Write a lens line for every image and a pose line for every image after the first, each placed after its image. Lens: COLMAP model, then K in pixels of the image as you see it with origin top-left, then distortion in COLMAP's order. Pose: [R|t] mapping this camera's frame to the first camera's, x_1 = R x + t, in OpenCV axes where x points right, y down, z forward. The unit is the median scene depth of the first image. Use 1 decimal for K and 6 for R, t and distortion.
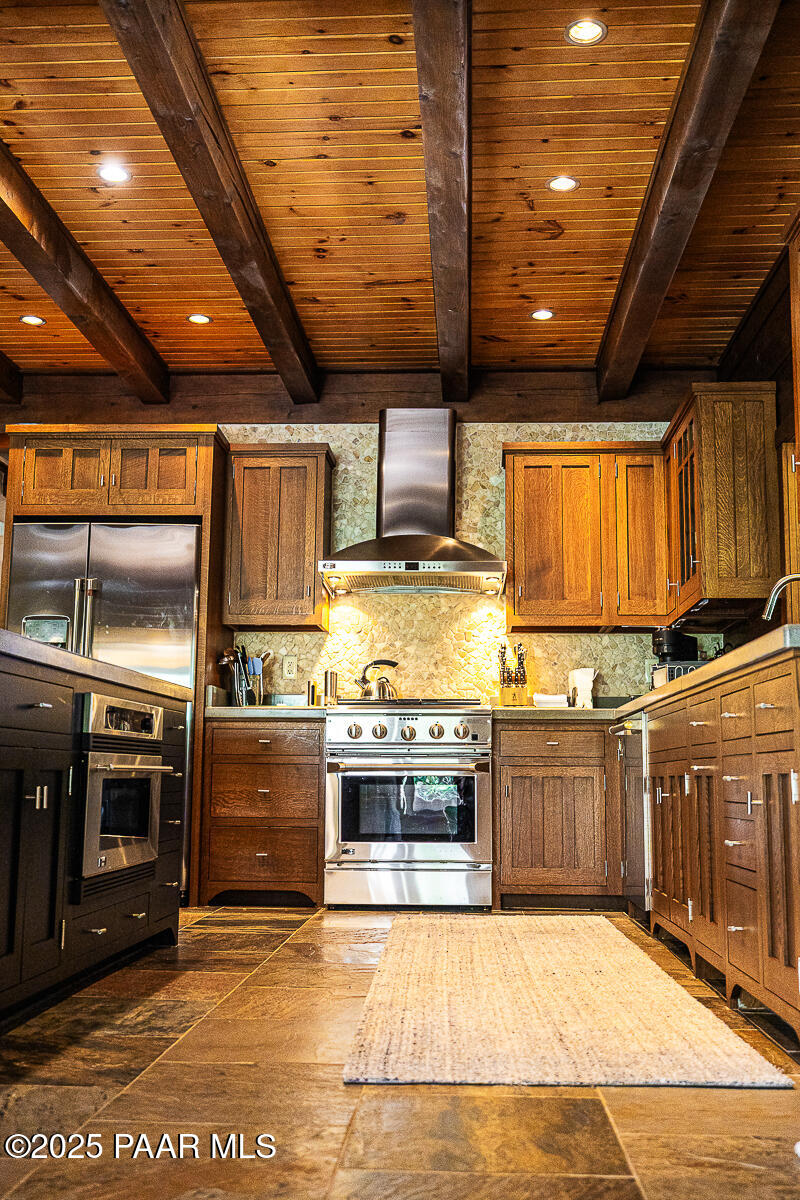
lens RADIAL K [[1205.9, 0, 400.0], [0, 1205.9, 600.0], [0, 0, 1]] dist [-0.005810, 0.001089]
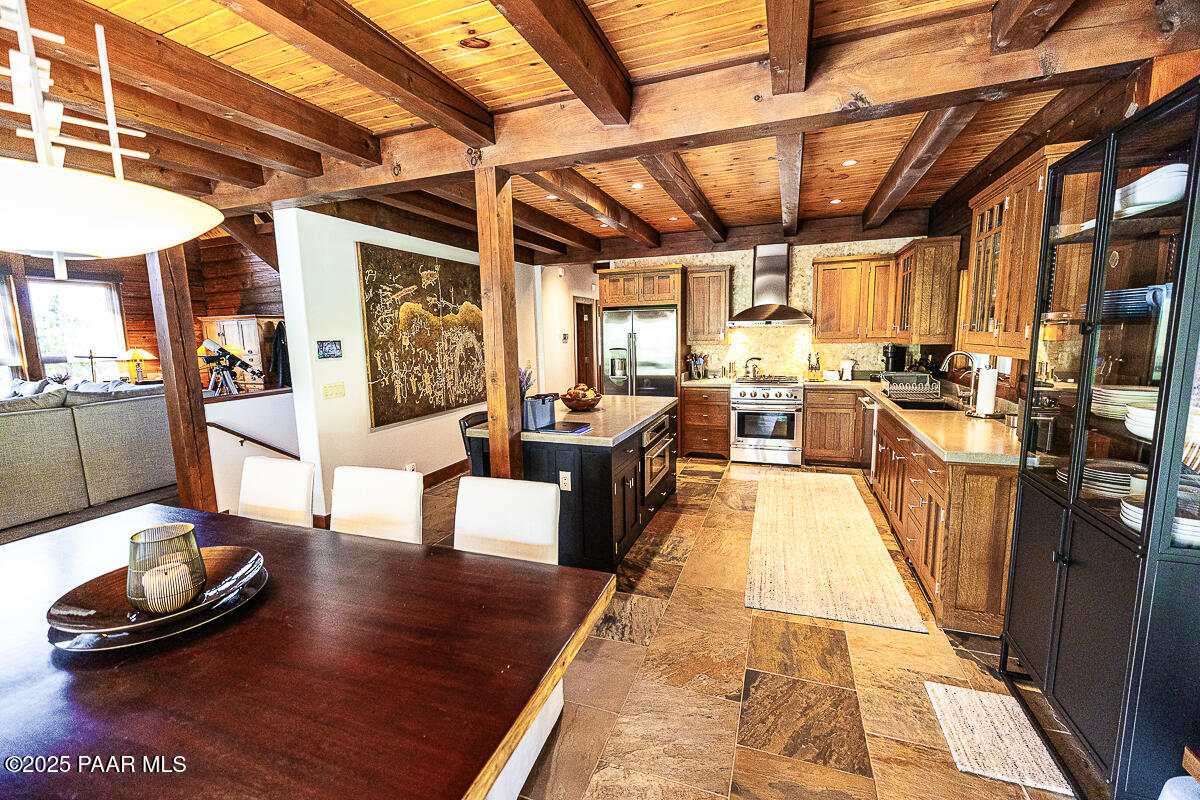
lens RADIAL K [[499.6, 0, 596.2], [0, 499.6, 398.9], [0, 0, 1]] dist [0.001832, 0.000188]
pose [[0.951897, 0.008653, -0.306296, -0.009579], [0.075621, 0.962049, 0.262191, -0.160716], [0.296940, -0.272741, 0.915117, -0.018861]]
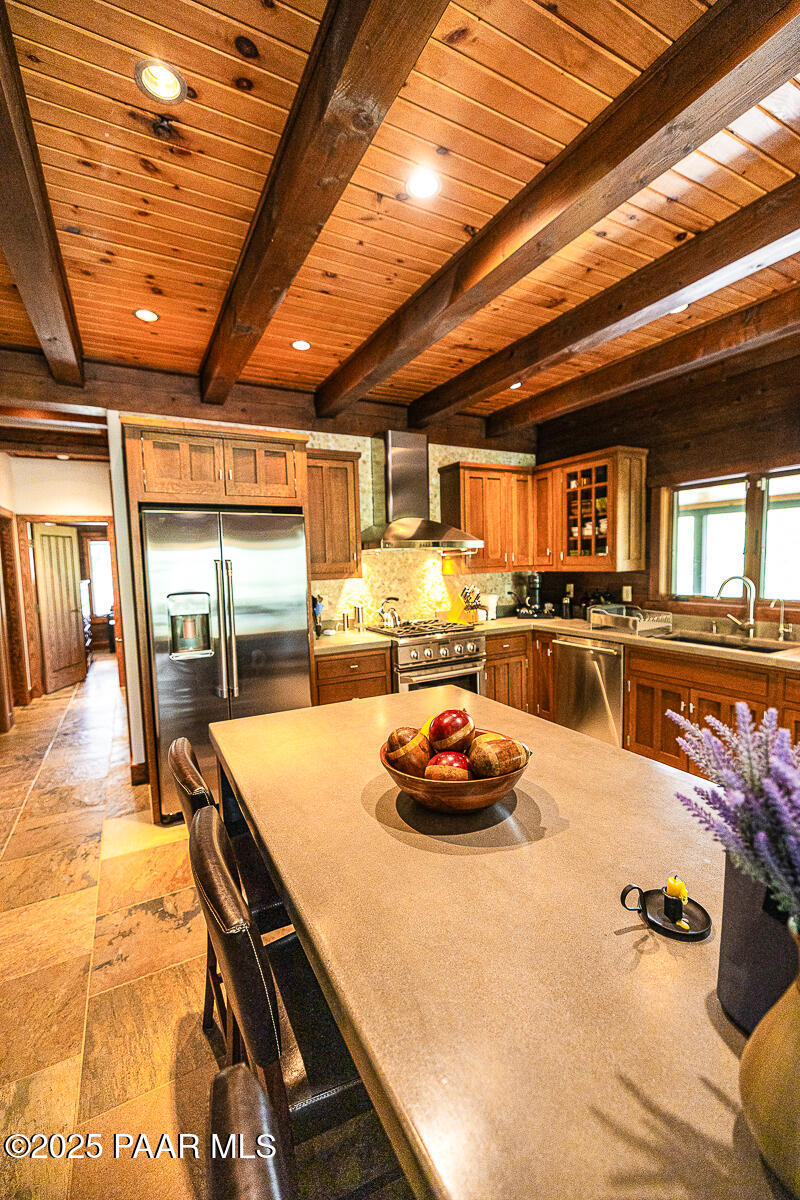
lens RADIAL K [[499.6, 0, 406.8], [0, 499.6, 600.5], [0, 0, 1]] dist [0.001832, 0.000188]
pose [[0.849744, -0.073312, 0.522074, -0.356332], [-0.042780, 0.977430, 0.206885, -0.086860], [-0.525458, -0.198133, 0.827428, 0.461380]]
